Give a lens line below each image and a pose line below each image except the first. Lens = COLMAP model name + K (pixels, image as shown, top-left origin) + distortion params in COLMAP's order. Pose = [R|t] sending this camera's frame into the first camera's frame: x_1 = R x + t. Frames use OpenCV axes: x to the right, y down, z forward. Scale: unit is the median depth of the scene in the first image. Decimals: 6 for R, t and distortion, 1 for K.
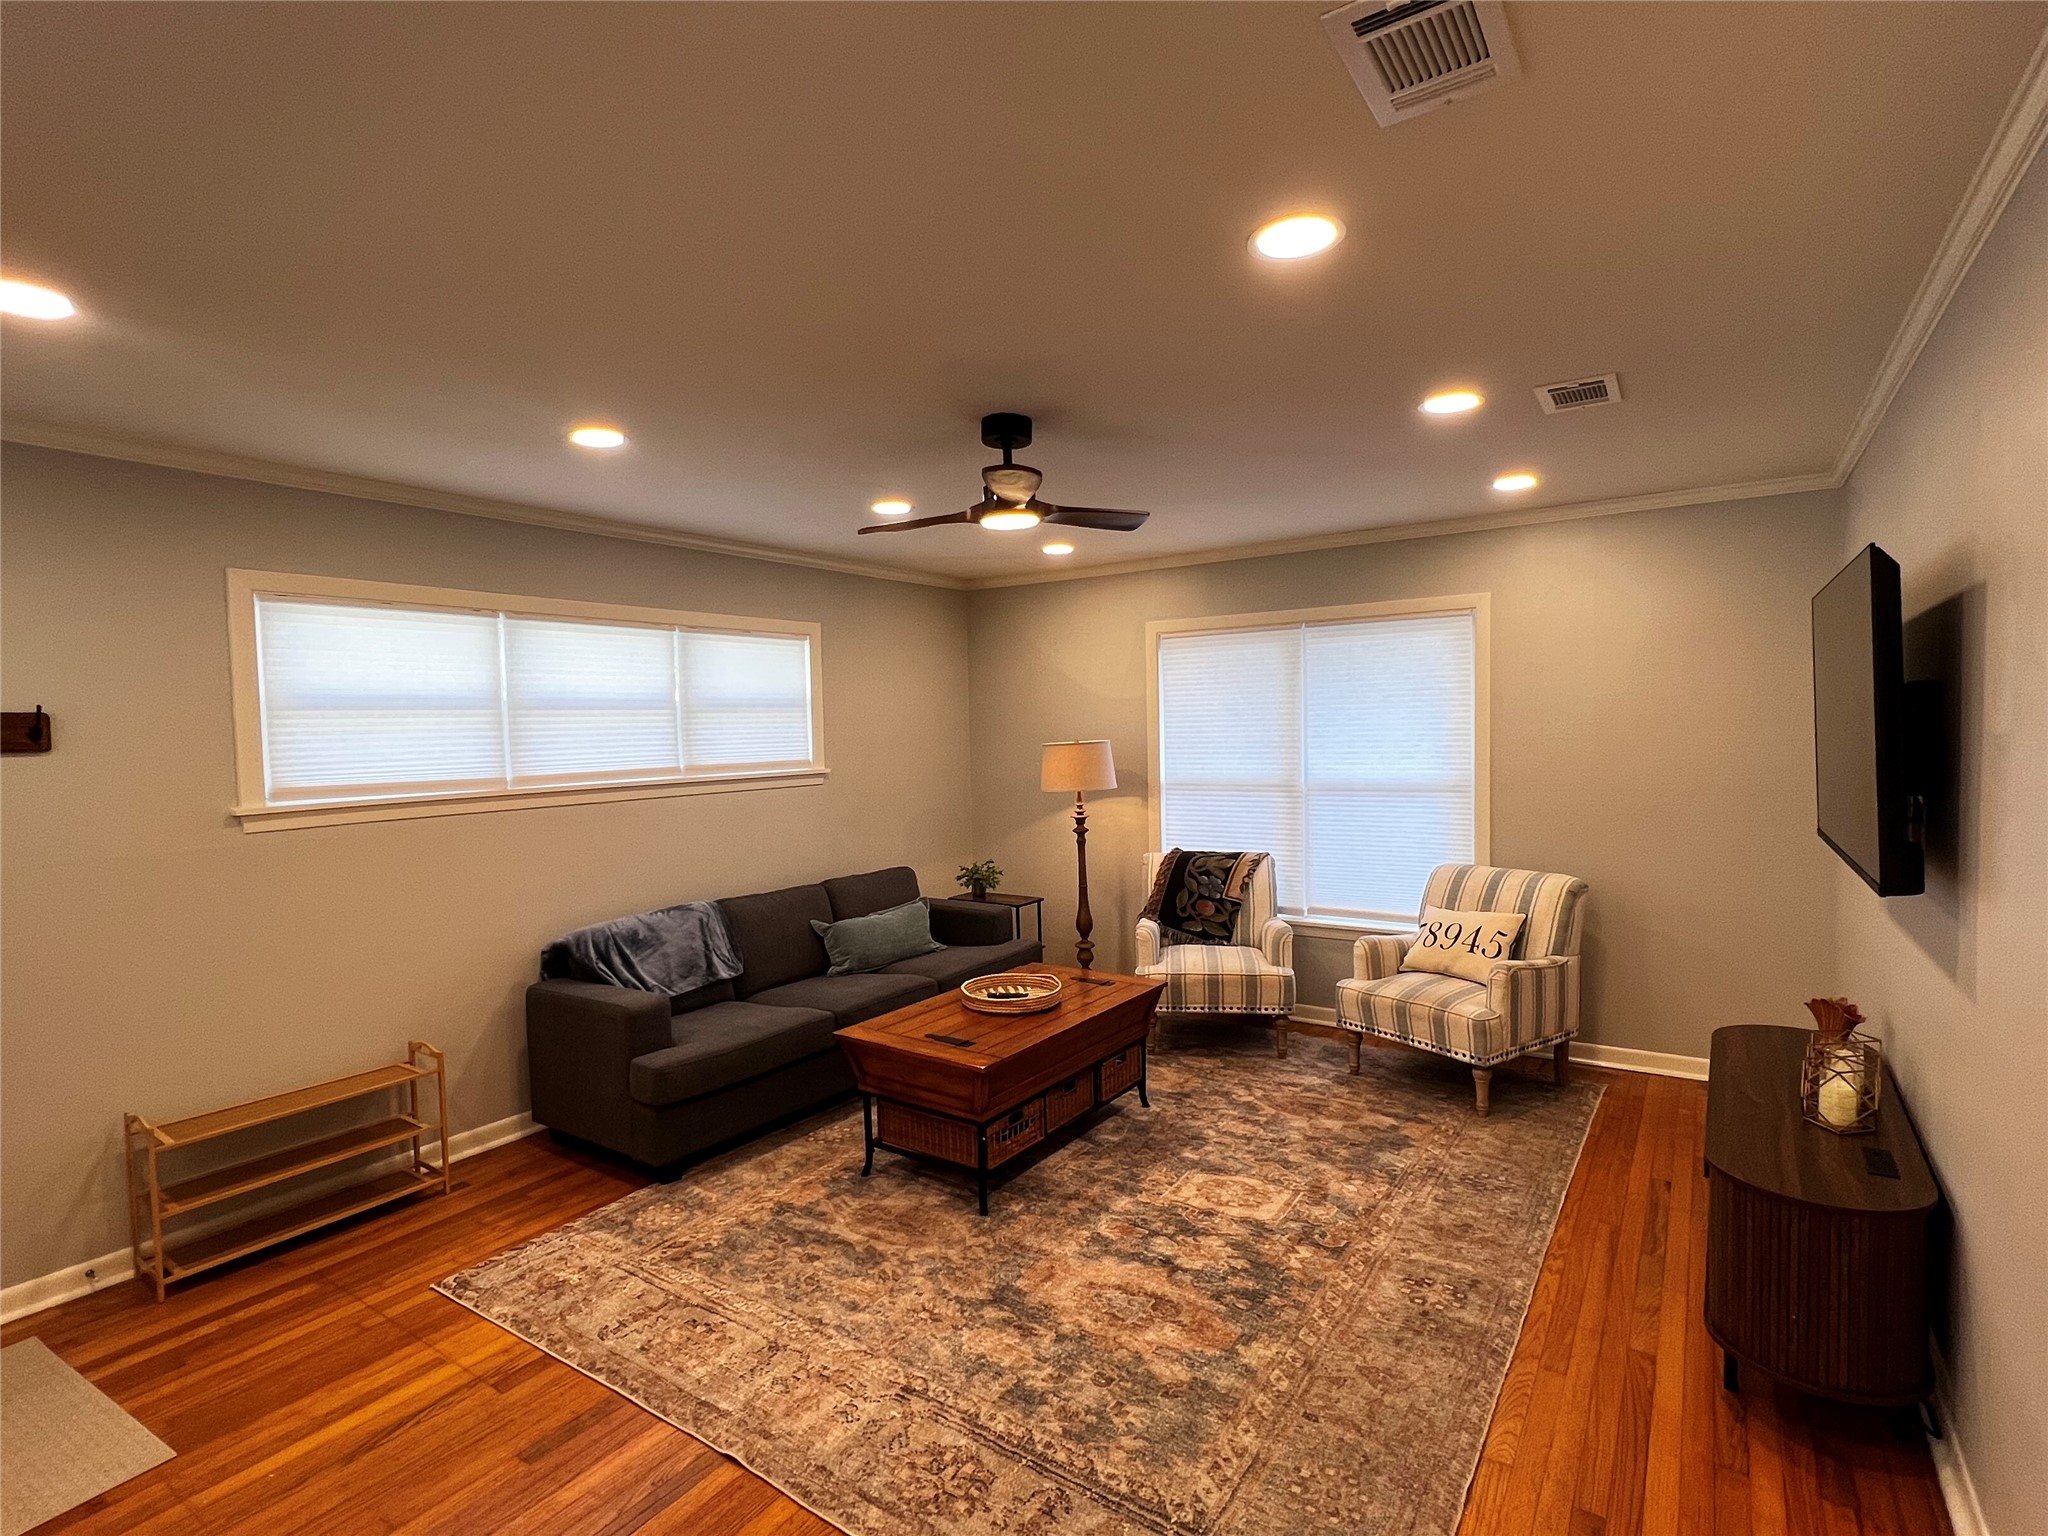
lens RADIAL K [[1016.5, 0, 1013.8], [0, 1016.5, 774.4], [0, 0, 1]] dist [-0.005355, 0.002498]
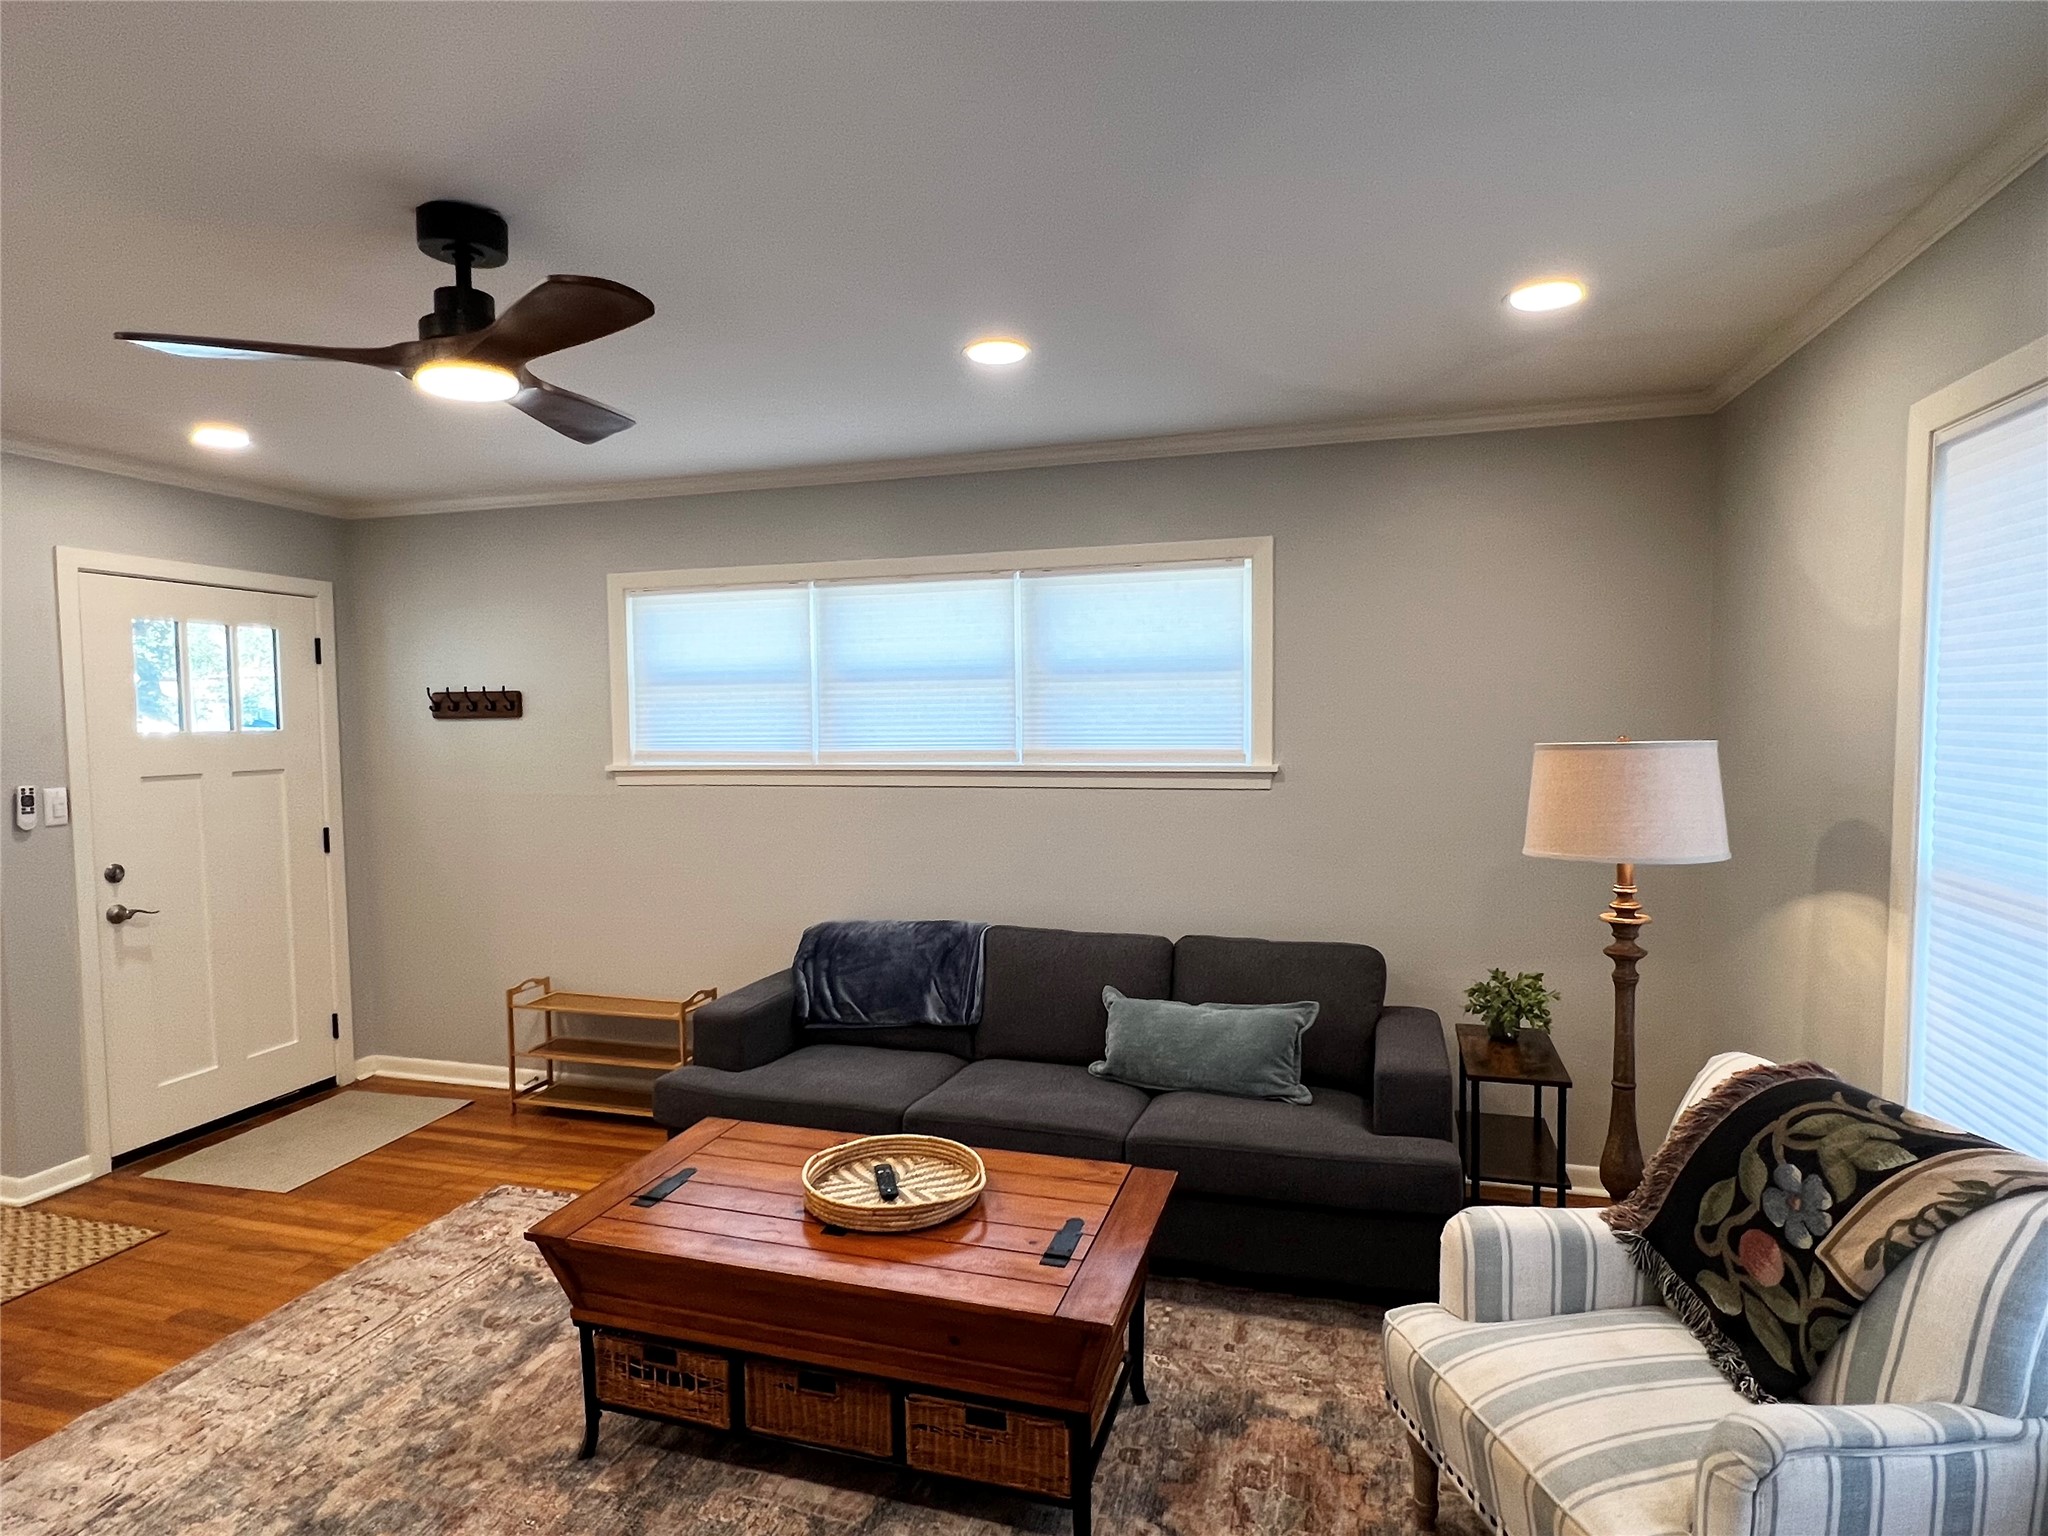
lens RADIAL K [[1123.8, 0, 1011.2], [0, 1123.8, 778.5], [0, 0, 1]] dist [-0.002181, 0.001278]
pose [[0.309708, 0.077960, -0.947630, 0.625275], [-0.039120, 0.996834, 0.069223, -0.057651], [0.950027, 0.015633, 0.311777, 0.905883]]
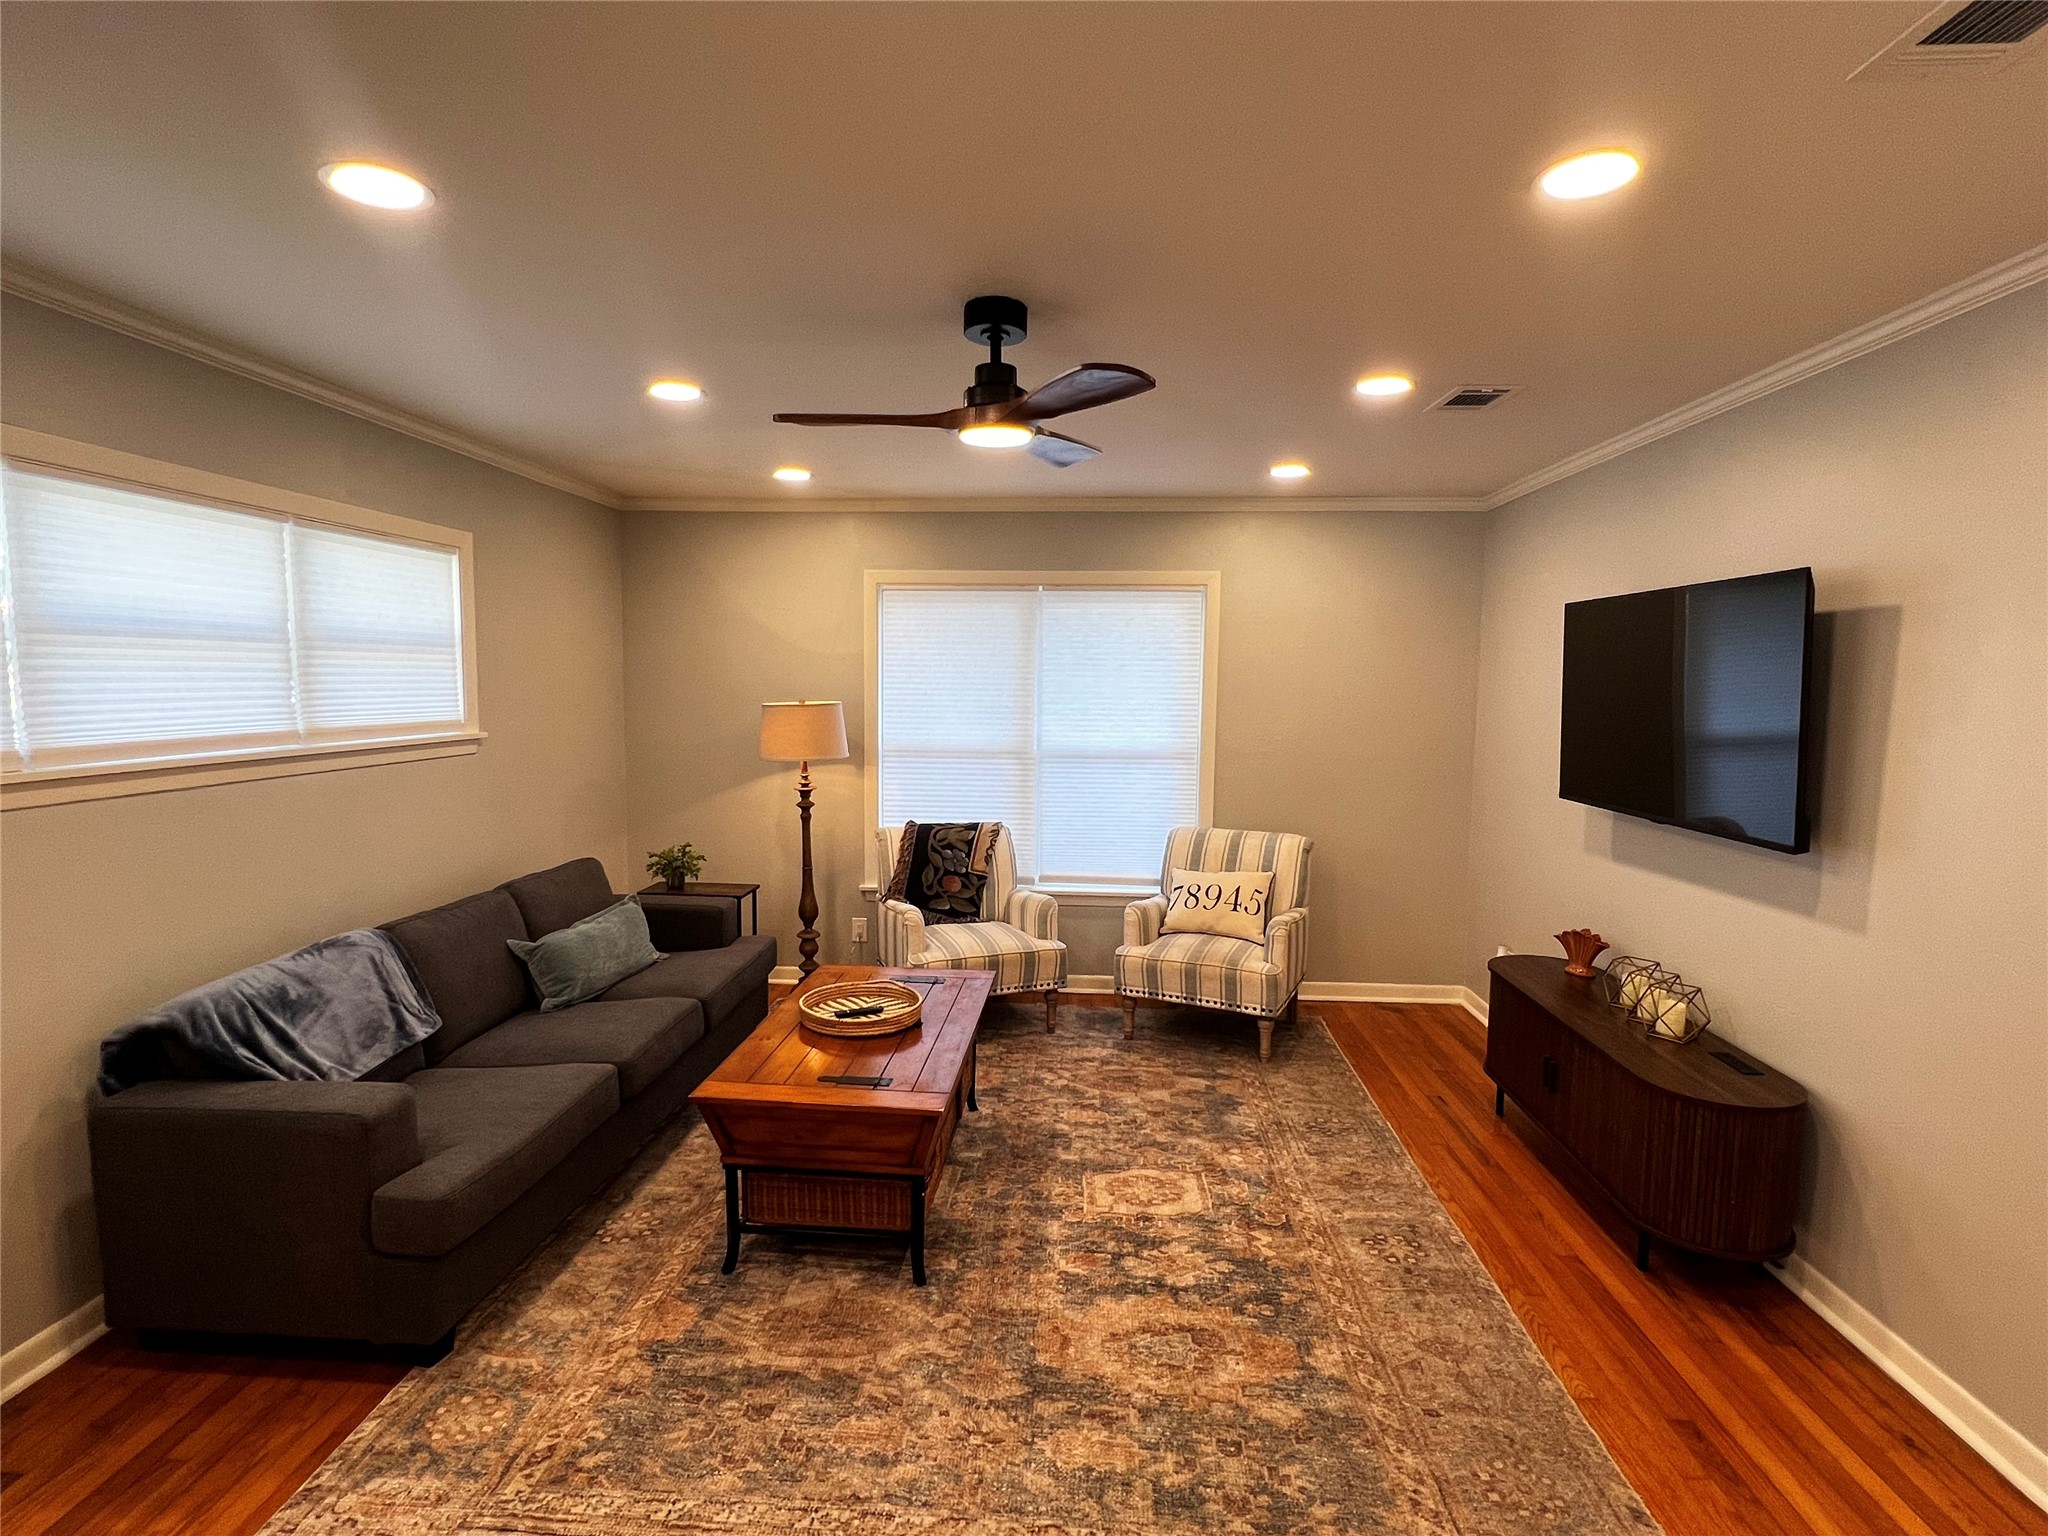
lens RADIAL K [[1016.5, 0, 1016.2], [0, 1016.5, 774.9], [0, 0, 1]] dist [-0.005355, 0.002498]
pose [[0.857985, -0.015336, 0.513446, -0.334042], [-0.007722, 0.999056, 0.042744, -0.013040], [-0.513617, -0.040639, 0.857057, 0.239457]]
